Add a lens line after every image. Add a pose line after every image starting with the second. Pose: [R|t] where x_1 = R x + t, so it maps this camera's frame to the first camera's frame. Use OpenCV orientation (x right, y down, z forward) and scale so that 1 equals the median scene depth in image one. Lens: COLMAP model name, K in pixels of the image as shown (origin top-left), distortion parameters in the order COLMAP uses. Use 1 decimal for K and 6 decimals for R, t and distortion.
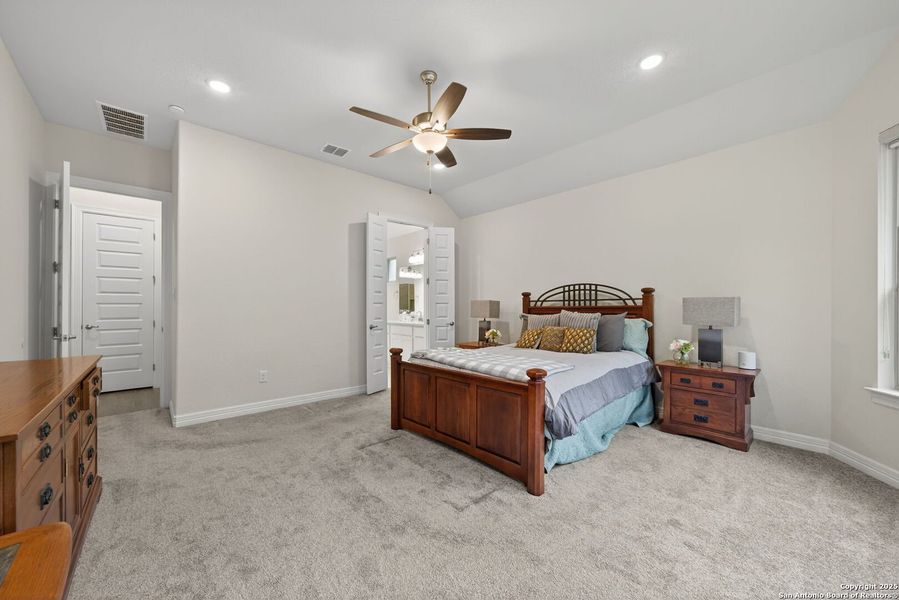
lens RADIAL K [[320.3, 0, 417.1], [0, 320.3, 299.6], [0, 0, 1]] dist [-0.001795, -0.000123]
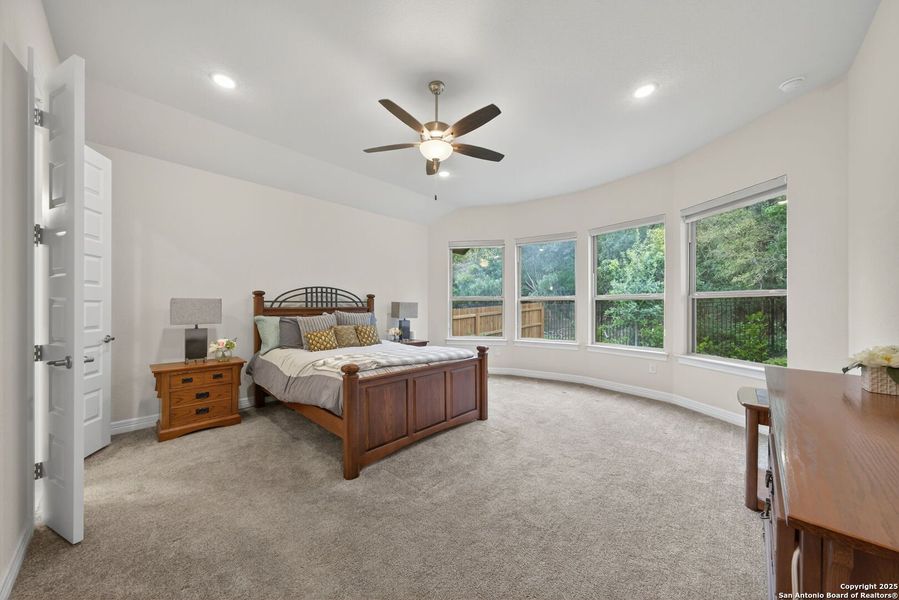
lens RADIAL K [[311.9, 0, 447.7], [0, 311.9, 304.4], [0, 0, 1]] dist [-0.000525, -0.000093]
pose [[-0.090315, 0.011088, 0.995852, -0.588937], [-0.020706, 0.999701, -0.013008, 0.015325], [-0.995698, -0.021795, -0.090059, 0.640219]]
